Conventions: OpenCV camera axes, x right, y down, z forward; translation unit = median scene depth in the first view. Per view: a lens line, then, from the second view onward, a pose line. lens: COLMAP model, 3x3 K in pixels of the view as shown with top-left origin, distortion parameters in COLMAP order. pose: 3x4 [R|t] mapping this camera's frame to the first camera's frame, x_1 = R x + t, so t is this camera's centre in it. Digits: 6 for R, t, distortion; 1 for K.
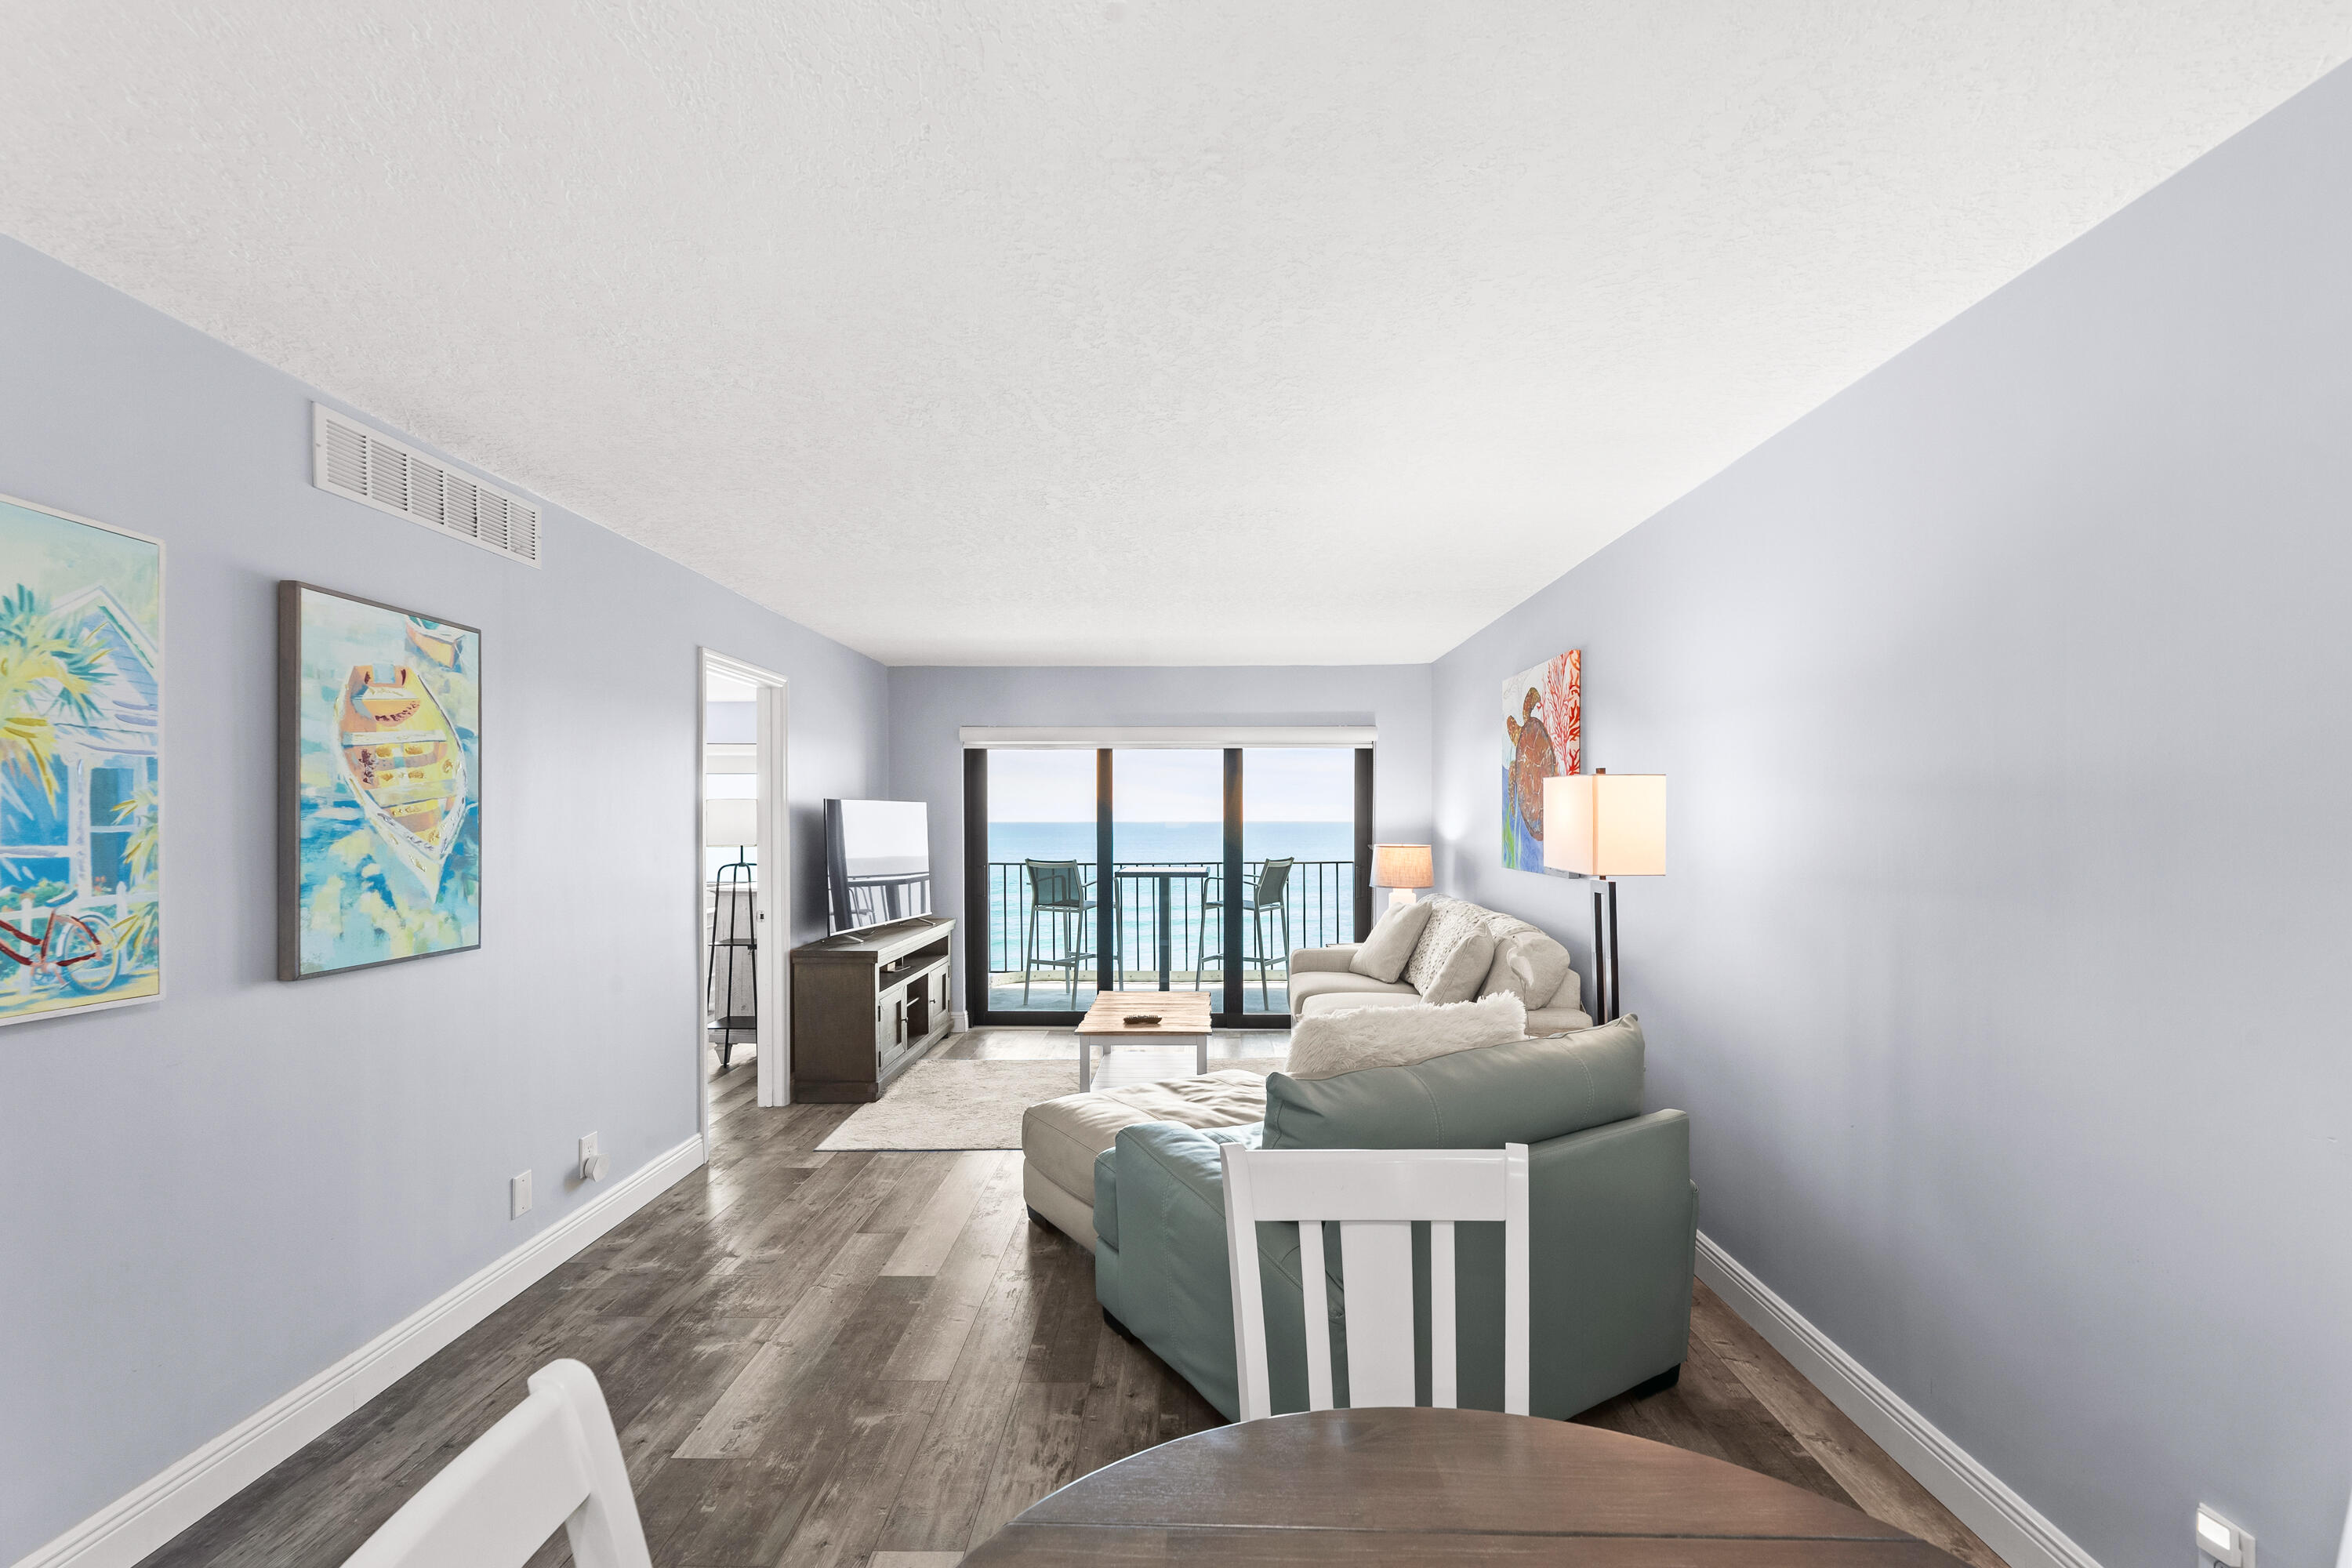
lens RADIAL K [[1028.5, 0, 1172.9], [0, 1028.5, 825.3], [0, 0, 1]] dist [-0.000768, 0.000016]
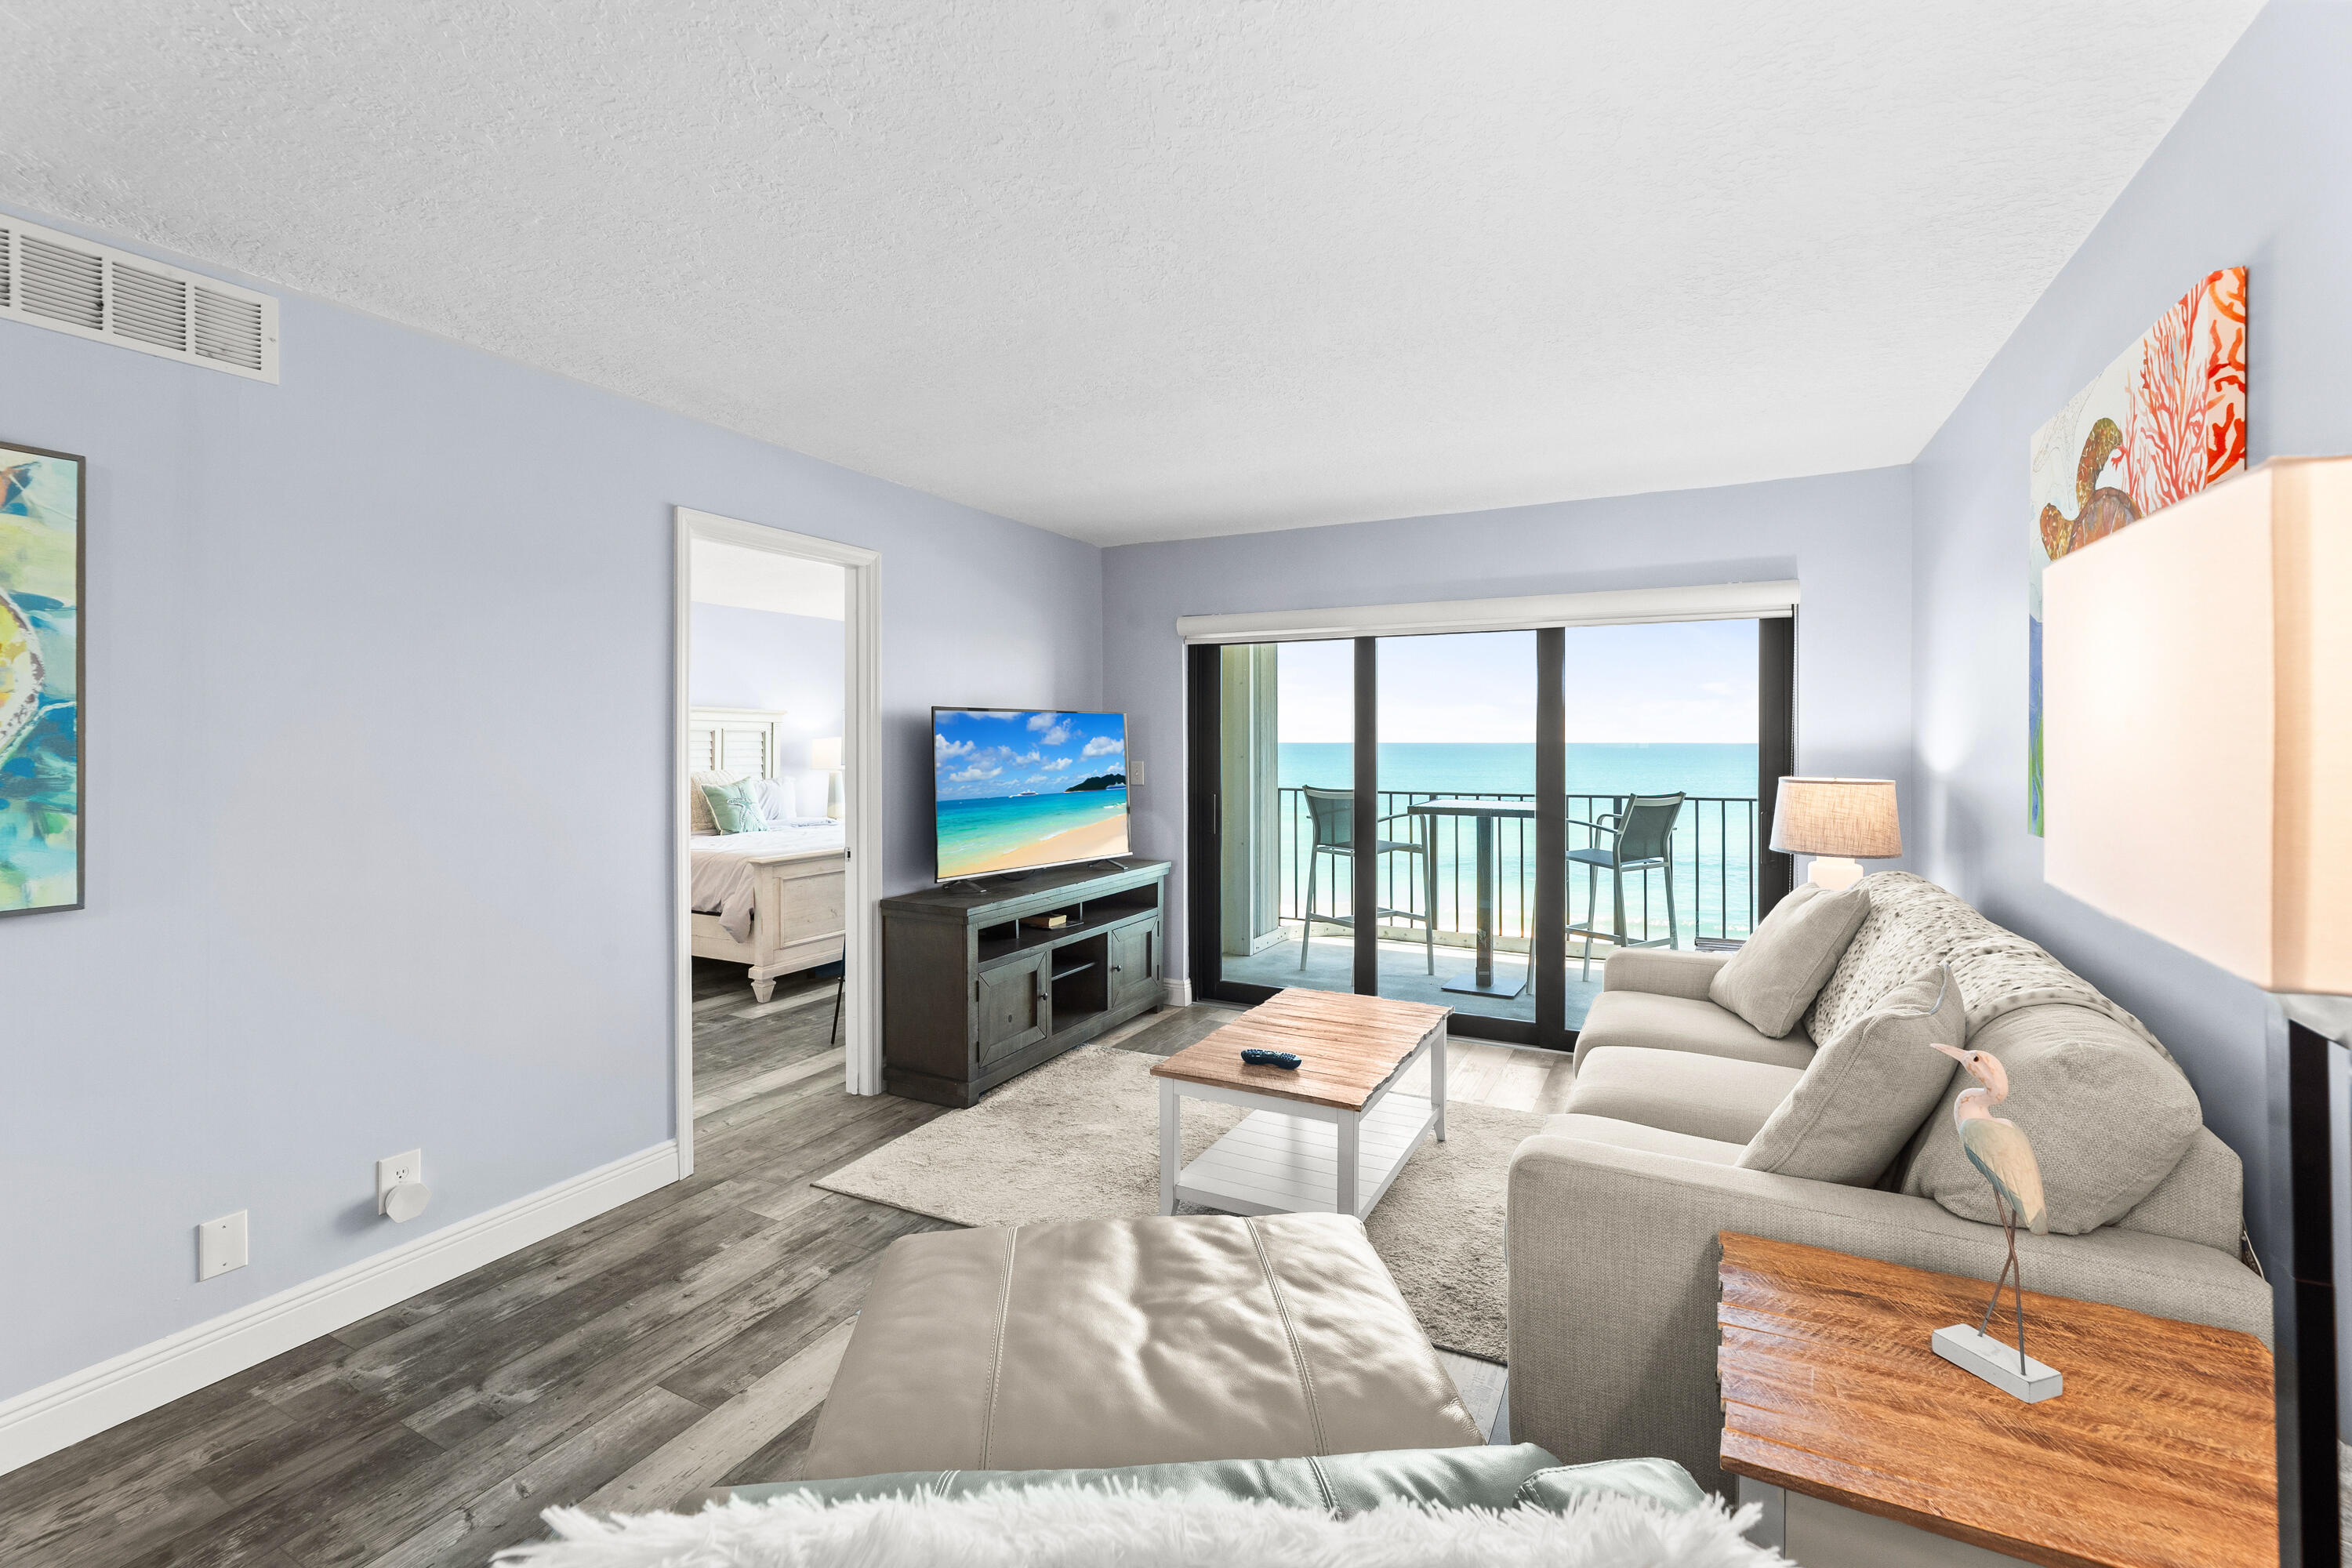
lens RADIAL K [[1006.2, 0, 1169.2], [0, 1006.2, 744.4], [0, 0, 1]] dist [-0.004051, -0.000628]
pose [[0.895671, 0.003926, -0.444700, 0.161766], [-0.004321, 0.999991, 0.000125, 0.001880], [0.444697, 0.001809, 0.895679, 0.390941]]
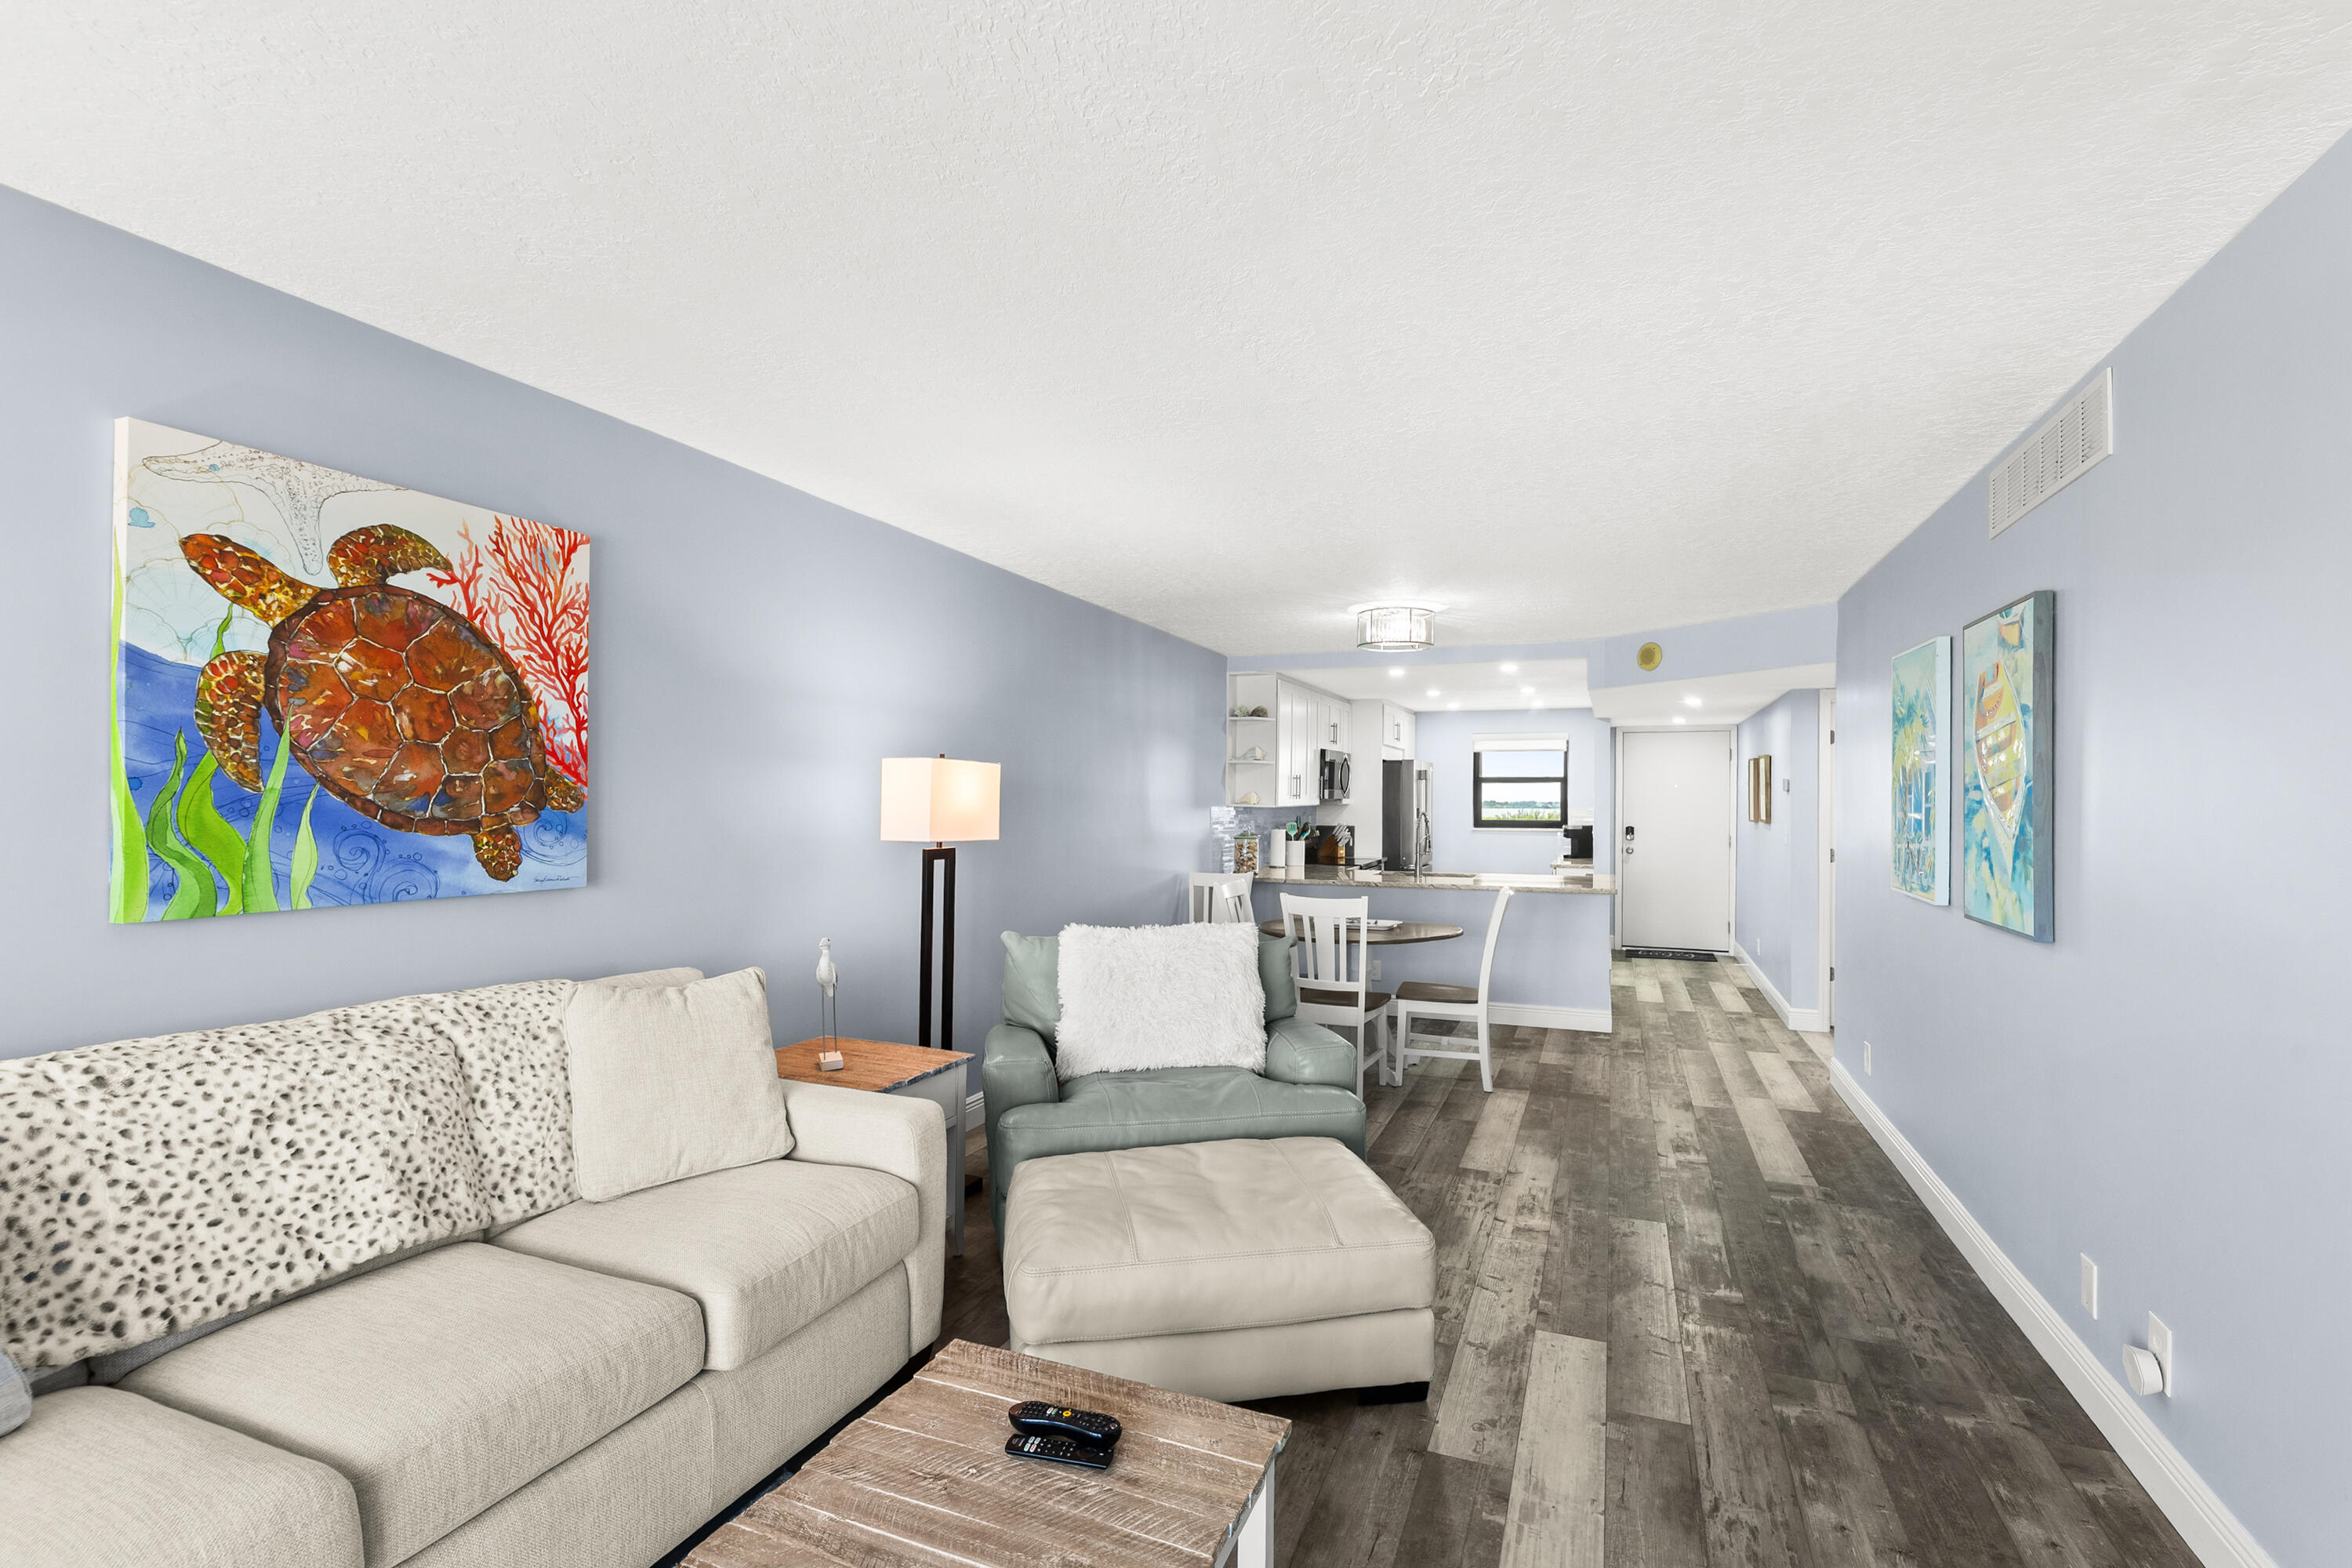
lens RADIAL K [[1038.0, 0, 1217.6], [0, 1038.0, 794.8], [0, 0, 1]] dist [-0.002693, 0.000054]
pose [[-0.943482, -0.001582, 0.331421, -0.160767], [-0.001334, 0.999999, 0.000977, -0.005546], [-0.331422, 0.000479, -0.943482, 1.147249]]
